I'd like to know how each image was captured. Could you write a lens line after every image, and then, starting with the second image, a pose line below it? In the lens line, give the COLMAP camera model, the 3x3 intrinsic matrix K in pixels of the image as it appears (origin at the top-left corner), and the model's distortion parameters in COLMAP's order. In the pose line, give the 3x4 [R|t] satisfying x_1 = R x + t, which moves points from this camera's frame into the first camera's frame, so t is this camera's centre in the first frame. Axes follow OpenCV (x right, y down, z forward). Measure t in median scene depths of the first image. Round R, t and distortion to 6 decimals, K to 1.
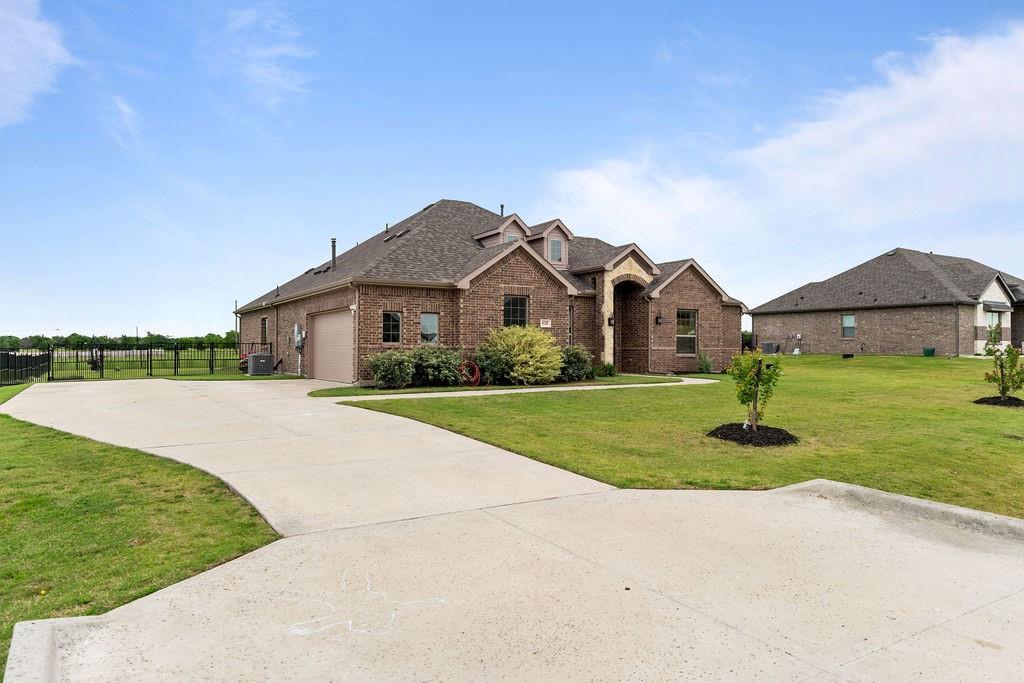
lens RADIAL K [[669.5, 0, 512.5], [0, 669.5, 340.2], [0, 0, 1]] dist [-0.031274, -0.000651]
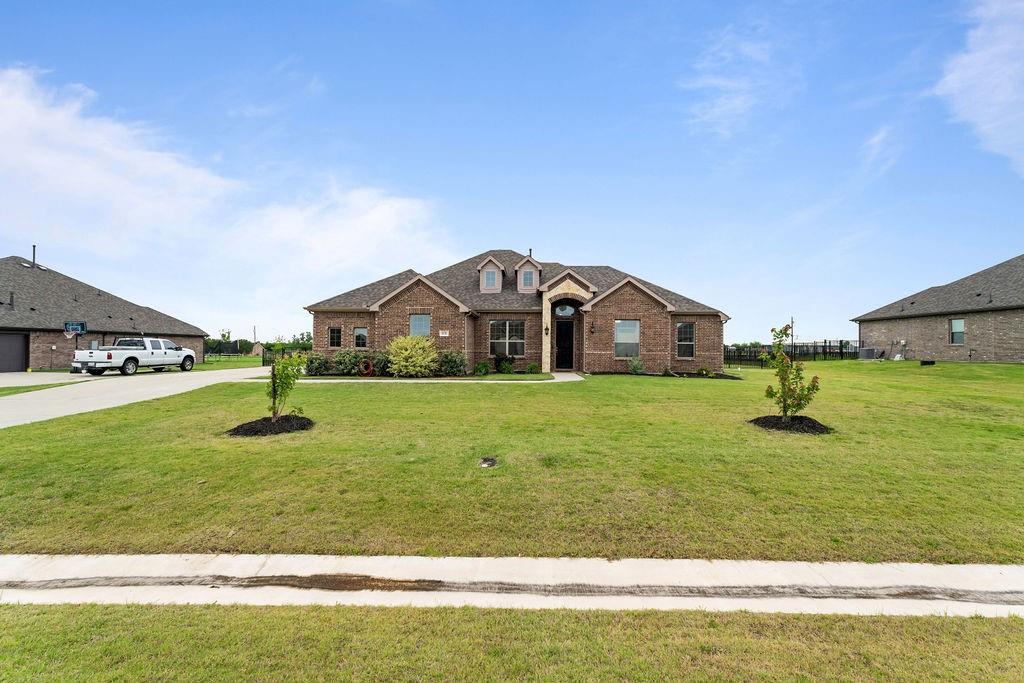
lens RADIAL K [[429.8, 0, 513.0], [0, 429.8, 346.1], [0, 0, 1]] dist [-0.002966, -0.000141]
pose [[0.841525, 0.001227, -0.540217, 0.520262], [-0.000987, 0.999999, 0.000735, 0.000032], [0.540217, -0.000085, 0.841526, 0.266599]]
